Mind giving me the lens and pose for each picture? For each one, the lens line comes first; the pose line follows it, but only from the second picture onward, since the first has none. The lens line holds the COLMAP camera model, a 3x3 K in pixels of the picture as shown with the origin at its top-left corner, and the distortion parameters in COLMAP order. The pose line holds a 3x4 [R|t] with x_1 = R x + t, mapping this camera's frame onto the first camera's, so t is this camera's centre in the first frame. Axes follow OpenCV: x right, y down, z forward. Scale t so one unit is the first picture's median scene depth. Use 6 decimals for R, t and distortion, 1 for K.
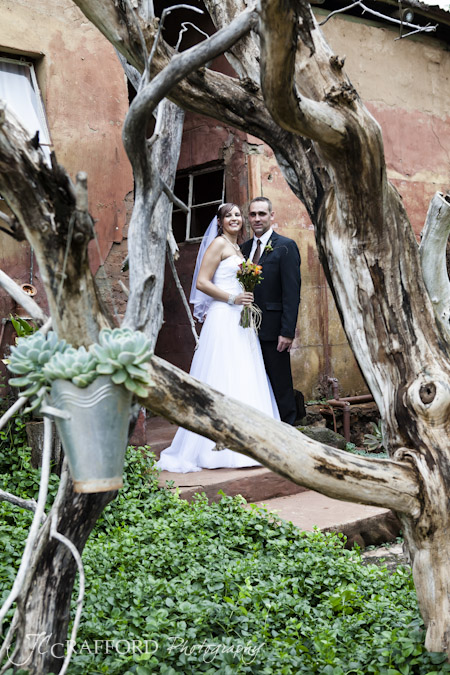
lens RADIAL K [[919.0, 0, 225.4], [0, 919.0, 337.6], [0, 0, 1]] dist [0.015531, 0.000000]
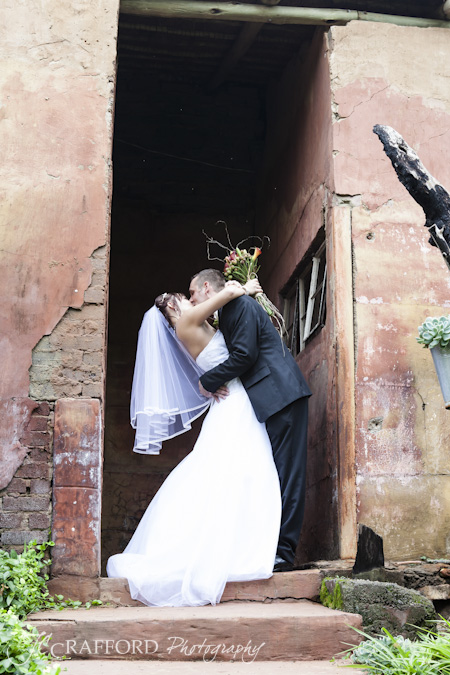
lens RADIAL K [[1023.5, 0, 226.1], [0, 1023.5, 335.0], [0, 0, 1]] dist [-0.008606, 0.000000]
pose [[0.838517, -0.083513, -0.538438, 0.467577], [-0.055182, 0.970088, -0.236400, 0.120616], [0.542074, 0.227937, 0.808826, 0.372257]]
